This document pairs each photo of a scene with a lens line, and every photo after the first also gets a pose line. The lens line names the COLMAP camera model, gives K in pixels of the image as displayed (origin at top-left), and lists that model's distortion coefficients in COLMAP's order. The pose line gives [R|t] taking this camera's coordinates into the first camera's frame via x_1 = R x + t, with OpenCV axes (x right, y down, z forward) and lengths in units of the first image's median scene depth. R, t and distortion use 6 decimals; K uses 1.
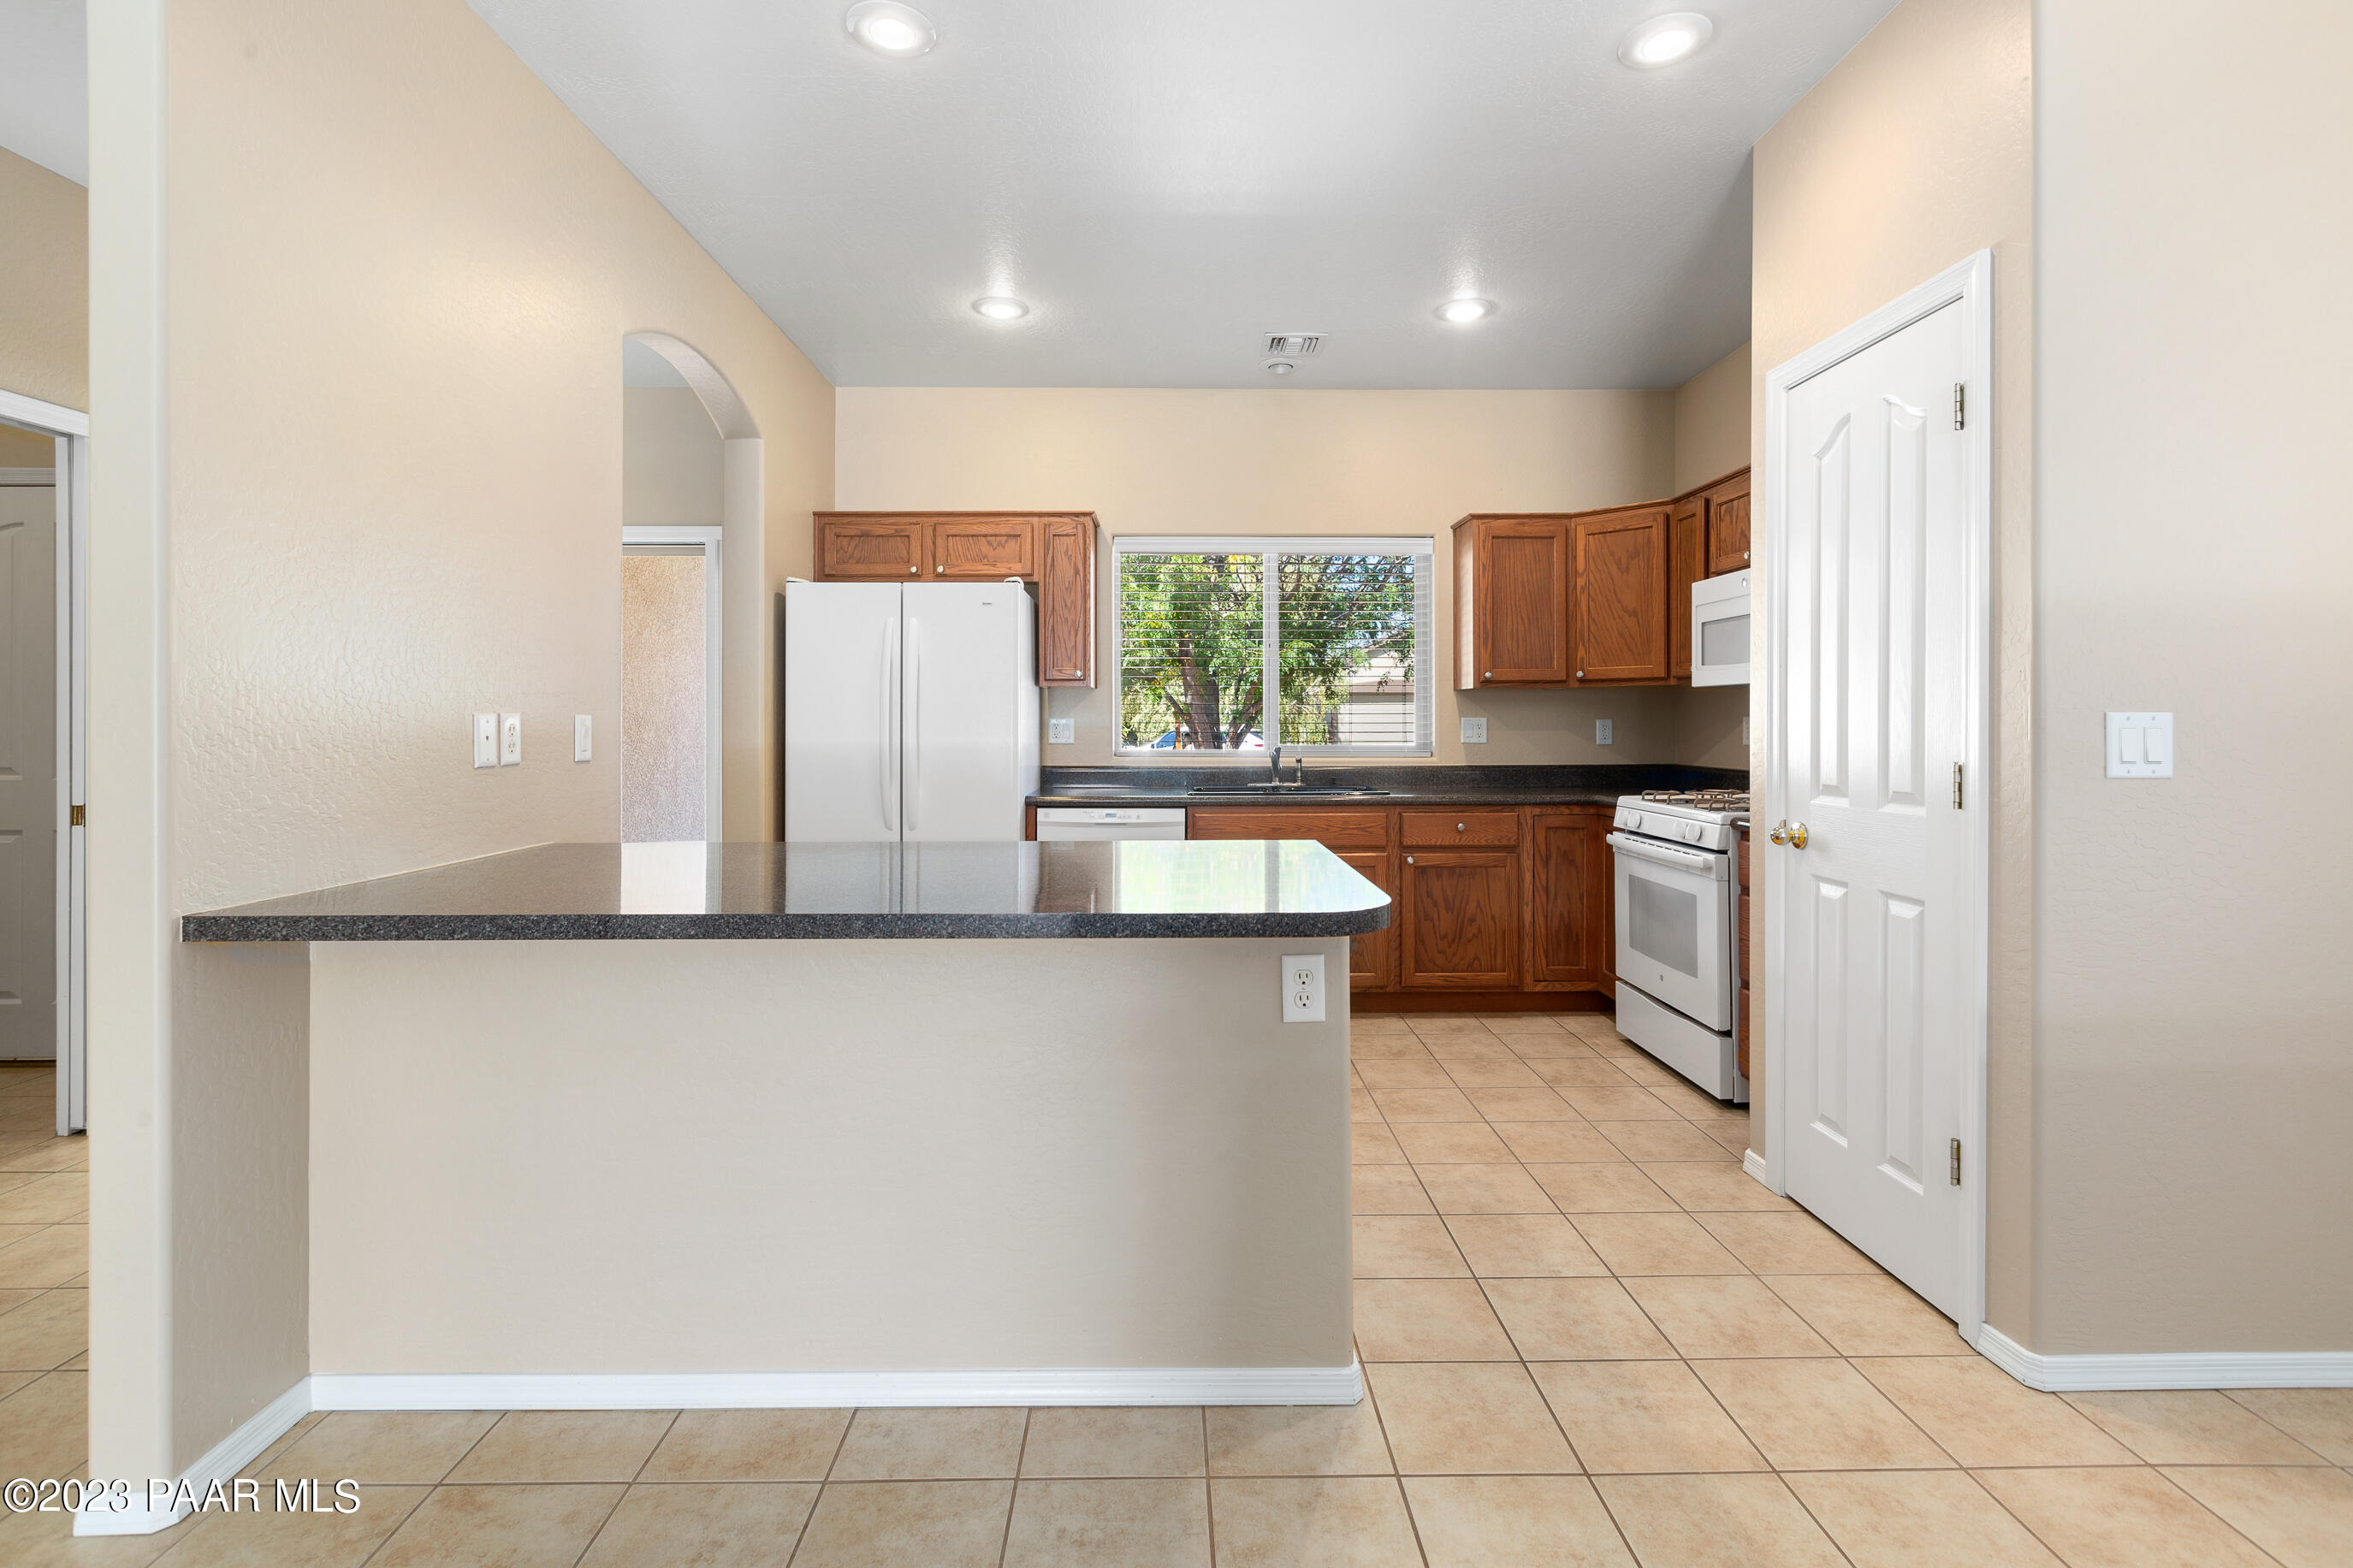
lens RADIAL K [[1072.9, 0, 1172.8], [0, 1072.9, 723.5], [0, 0, 1]] dist [0.000951, 0.000525]
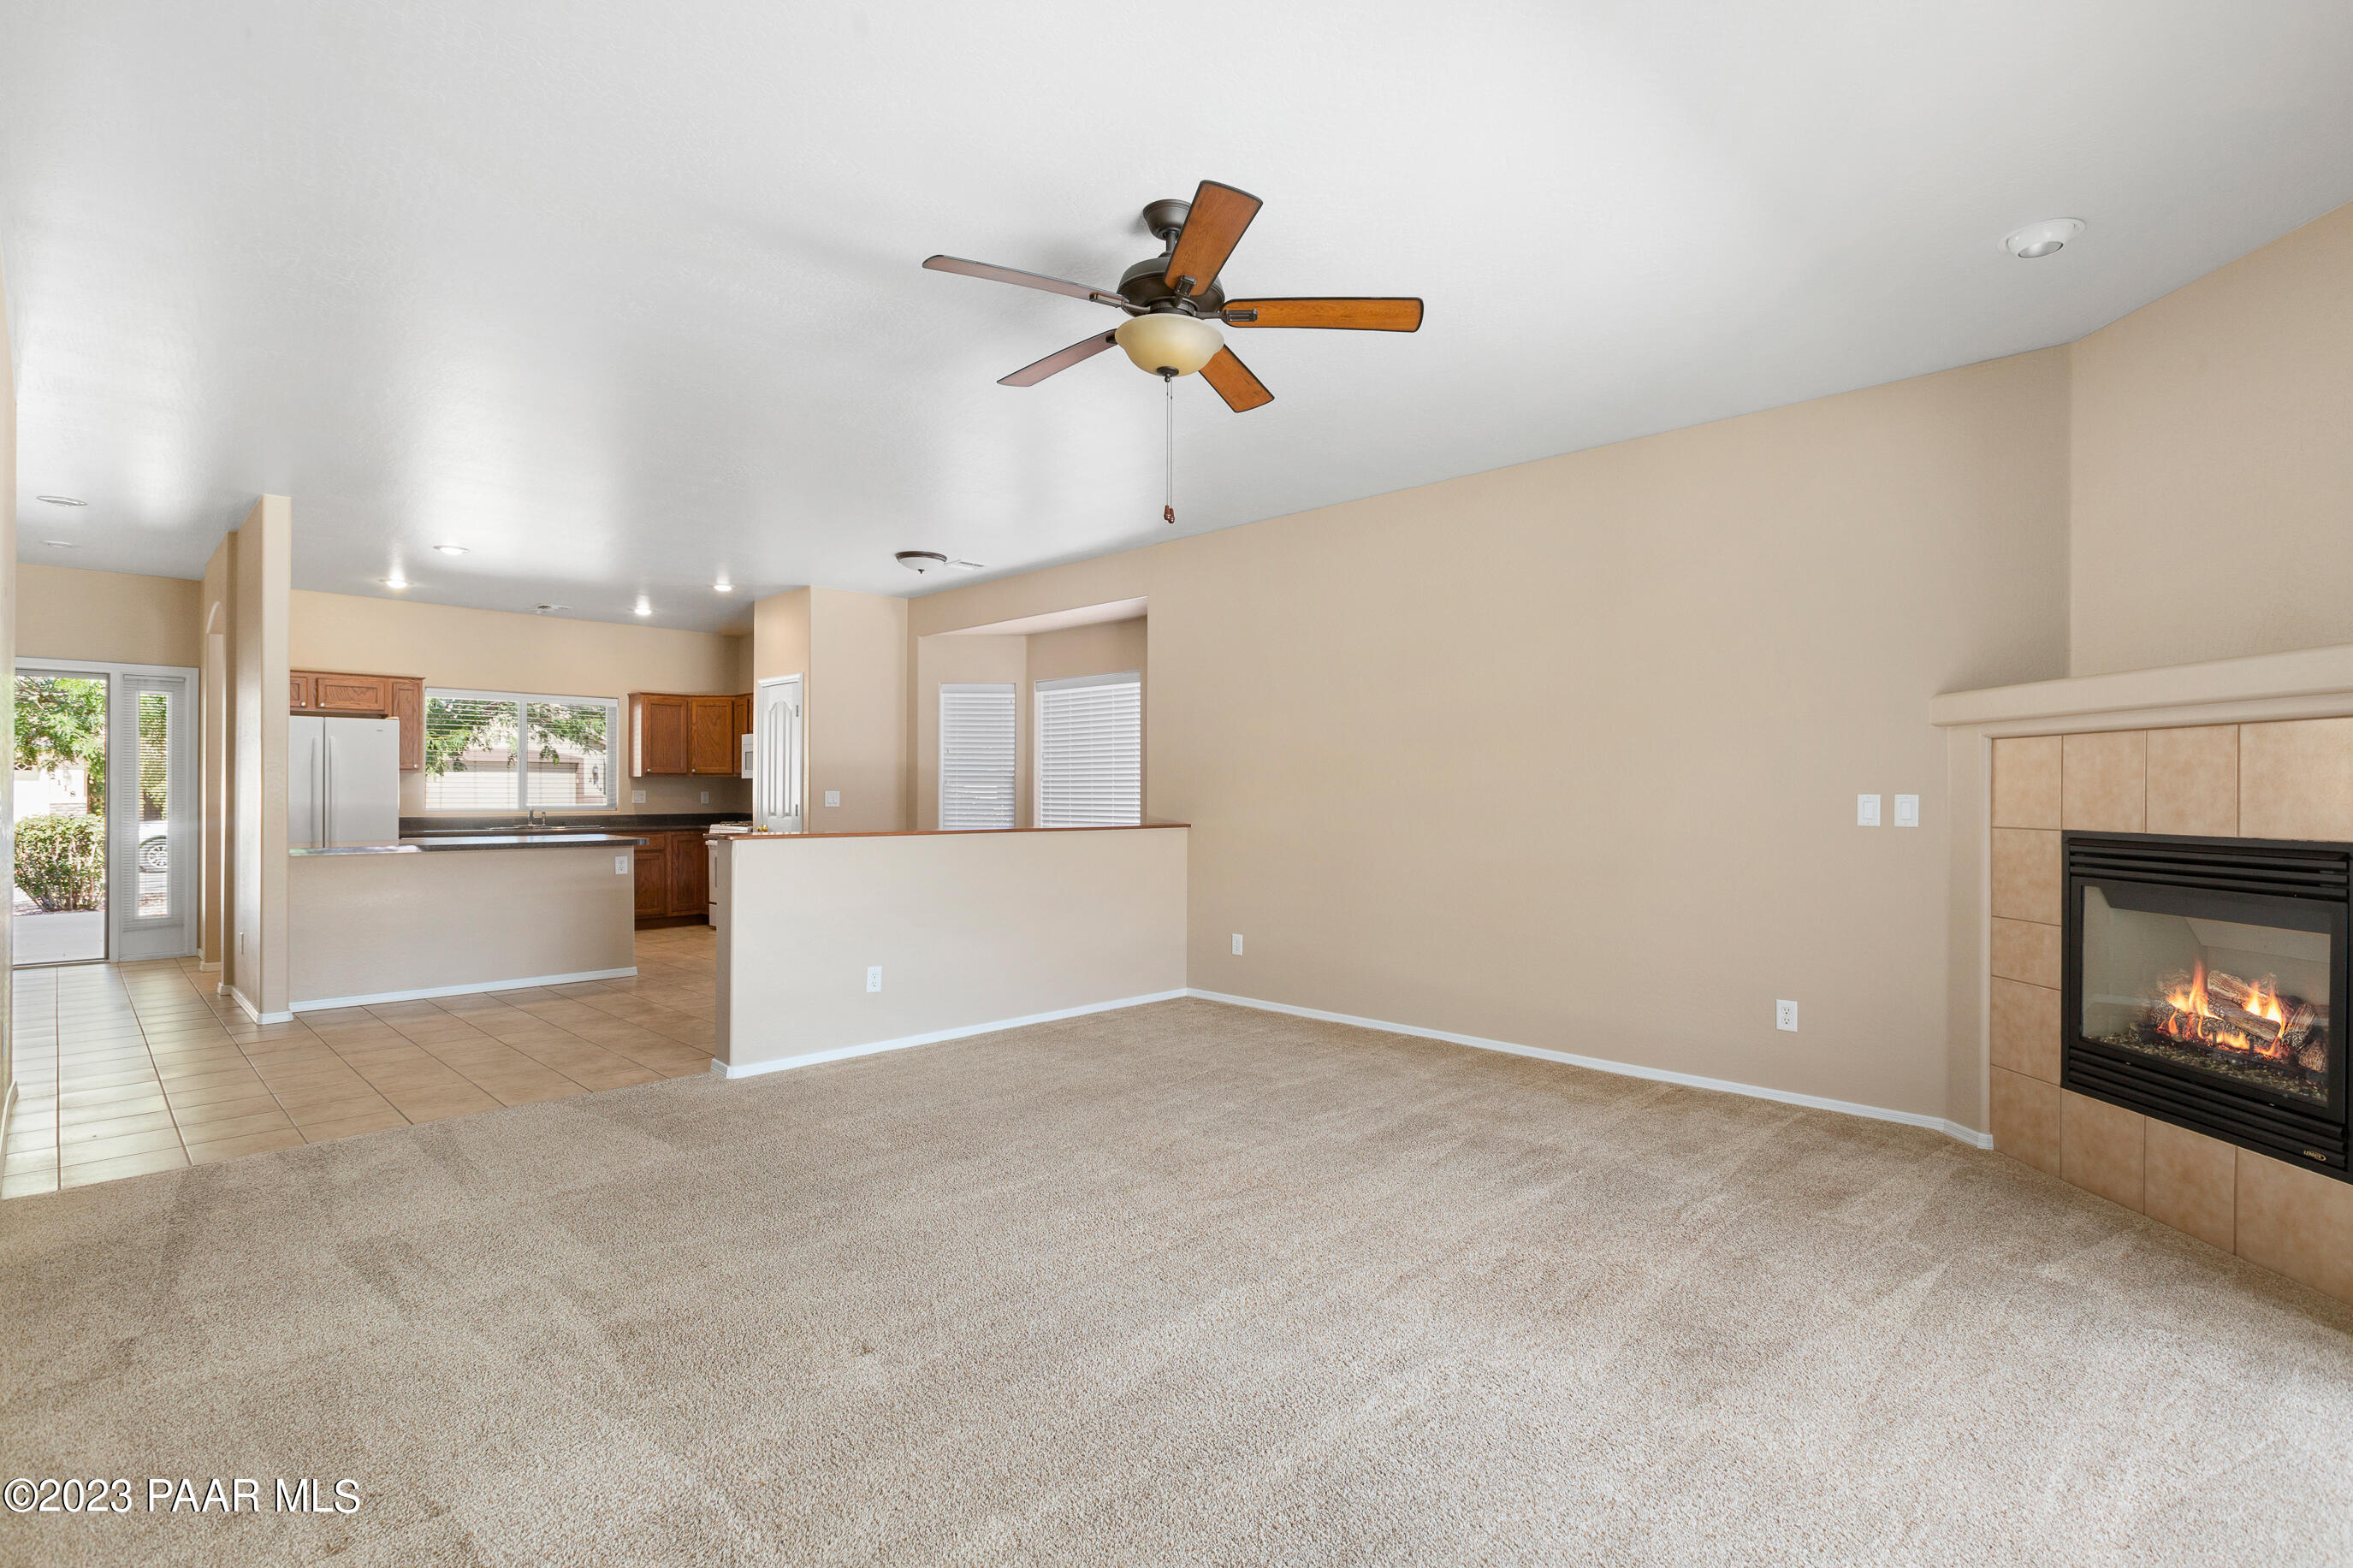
lens RADIAL K [[1104.8, 0, 1176.3], [0, 1104.8, 794.0], [0, 0, 1]] dist [-0.002284, -0.000772]
pose [[0.710241, 0.002848, 0.703953, -0.538819], [-0.003658, 0.999993, -0.000356, -0.002260], [-0.703950, -0.002322, 0.710246, -1.373912]]
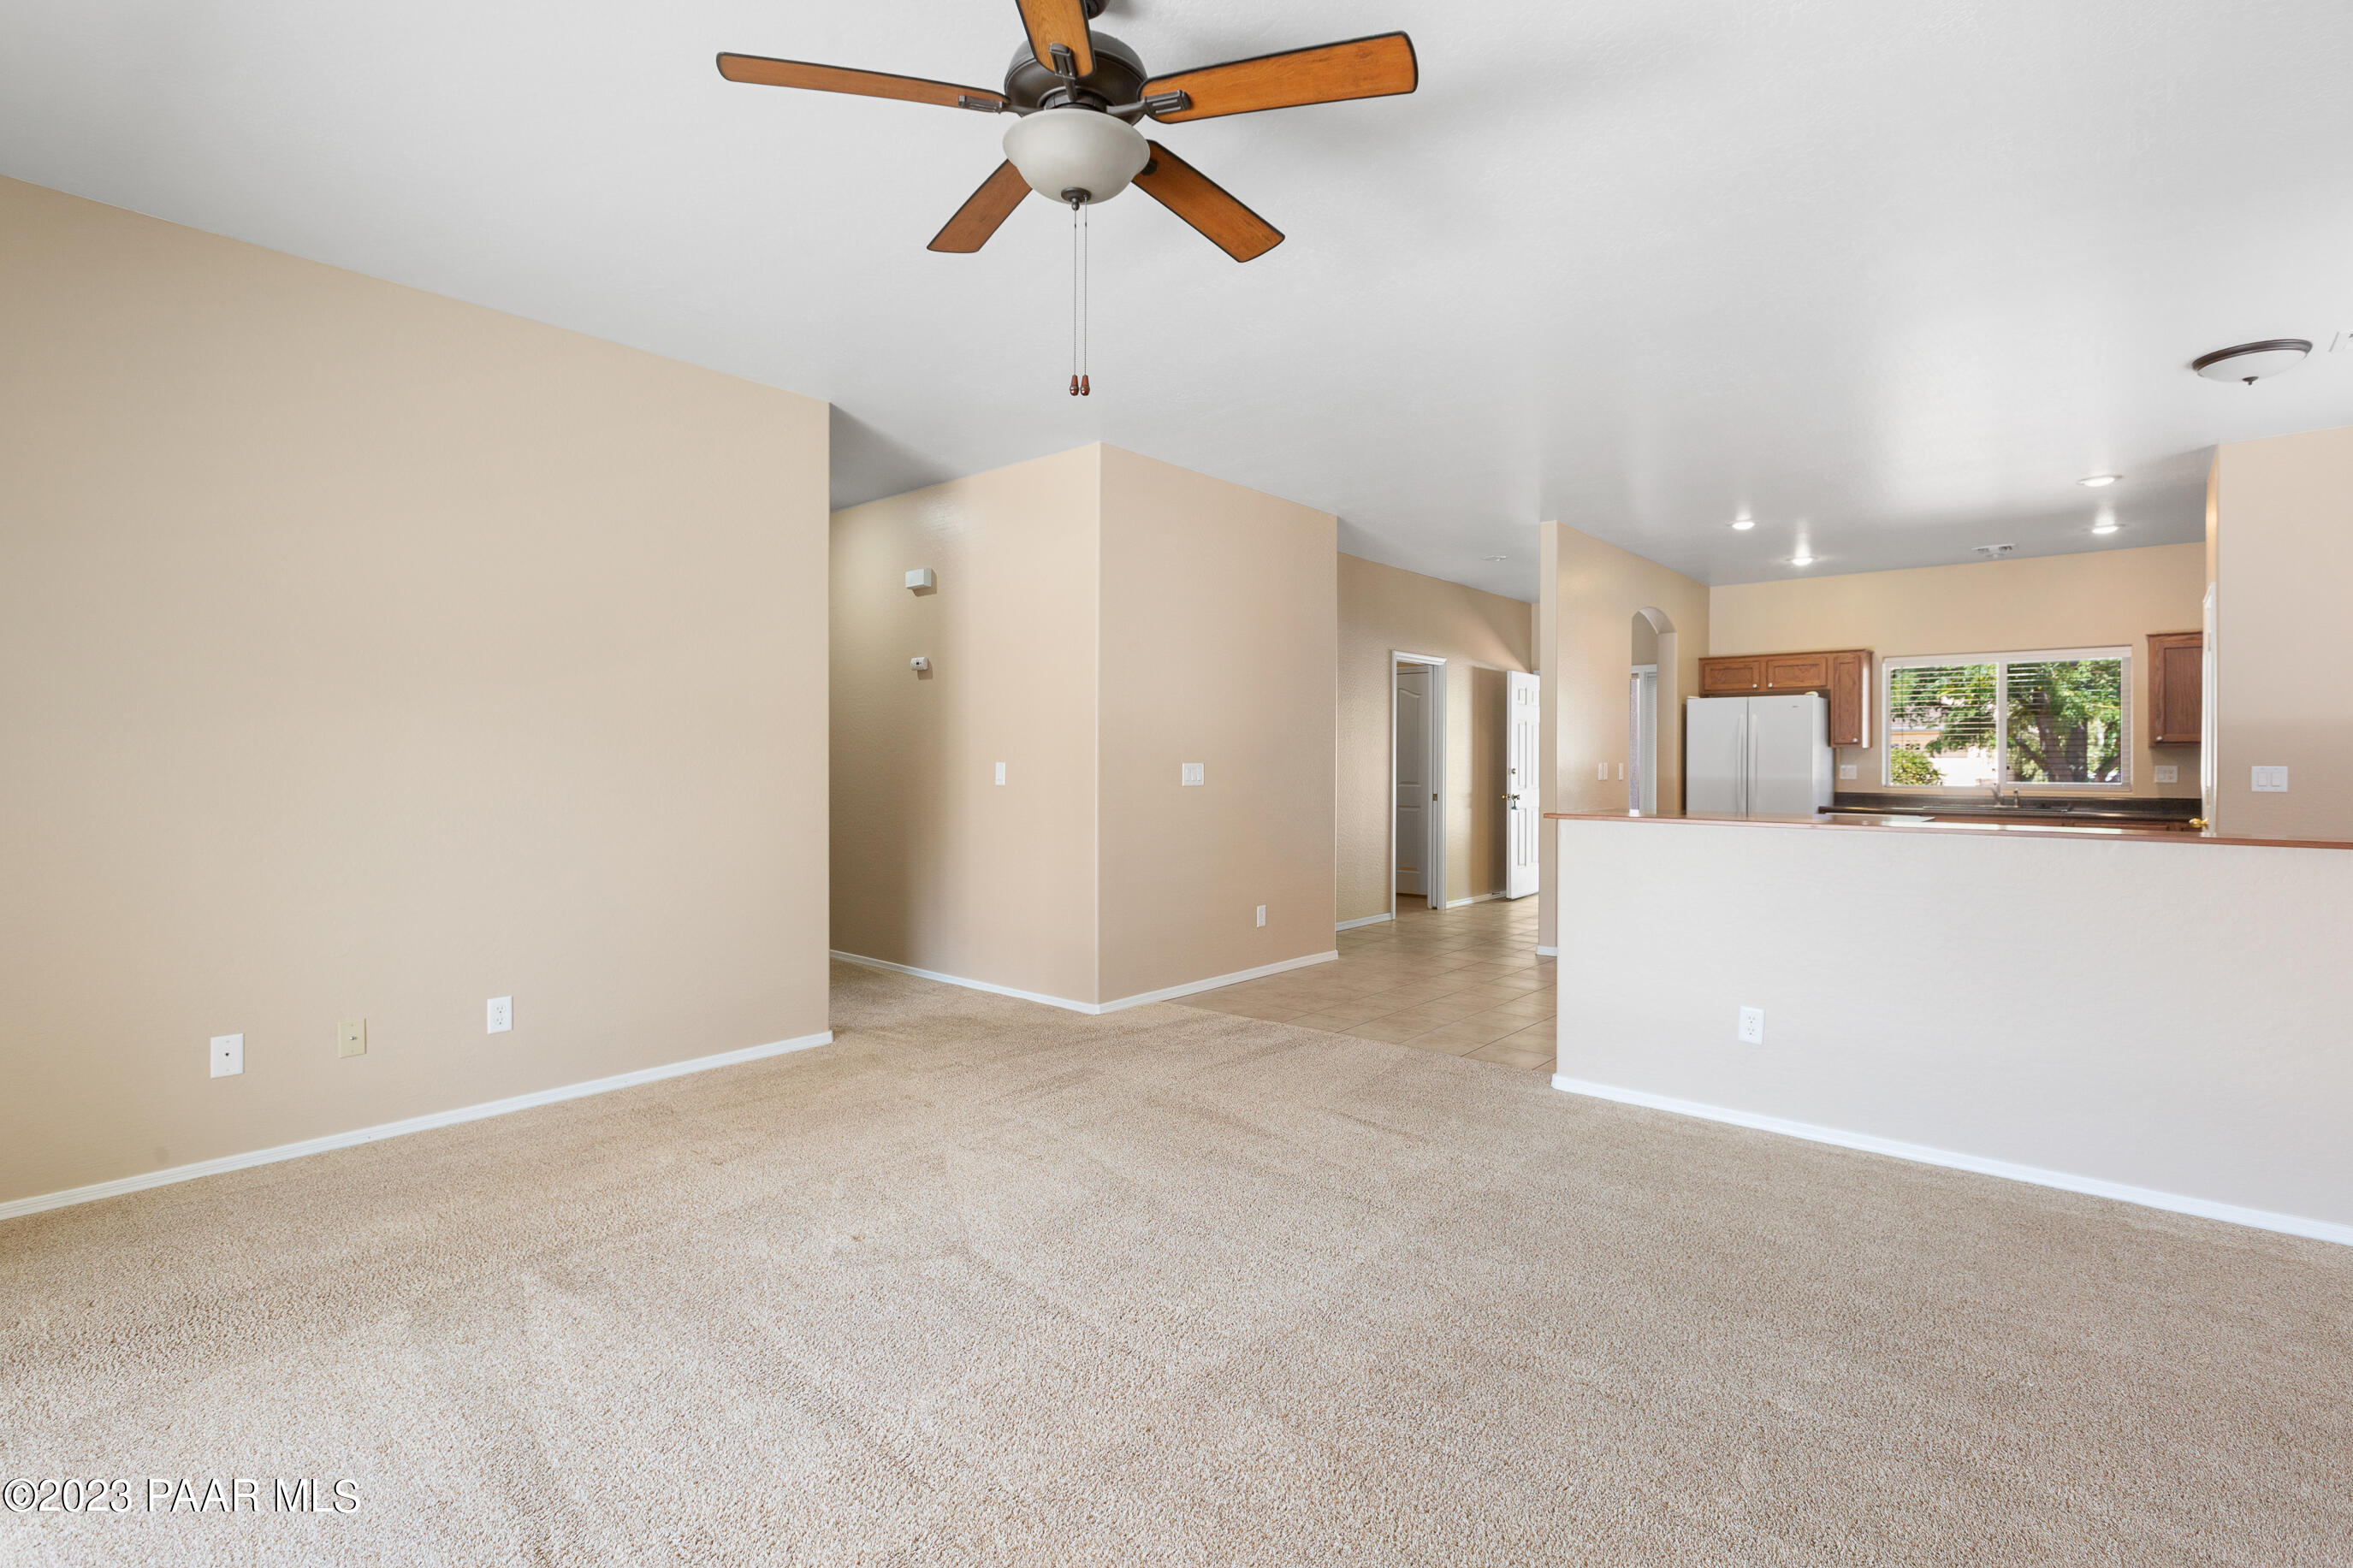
lens RADIAL K [[1112.5, 0, 1184.0], [0, 1112.5, 758.6], [0, 0, 1]] dist [-0.002772, -0.000826]
pose [[0.753211, 0.001363, -0.657778, 0.315192], [-0.005411, 0.999977, -0.004124, -0.002042], [0.657757, 0.006665, 0.753201, -1.235894]]
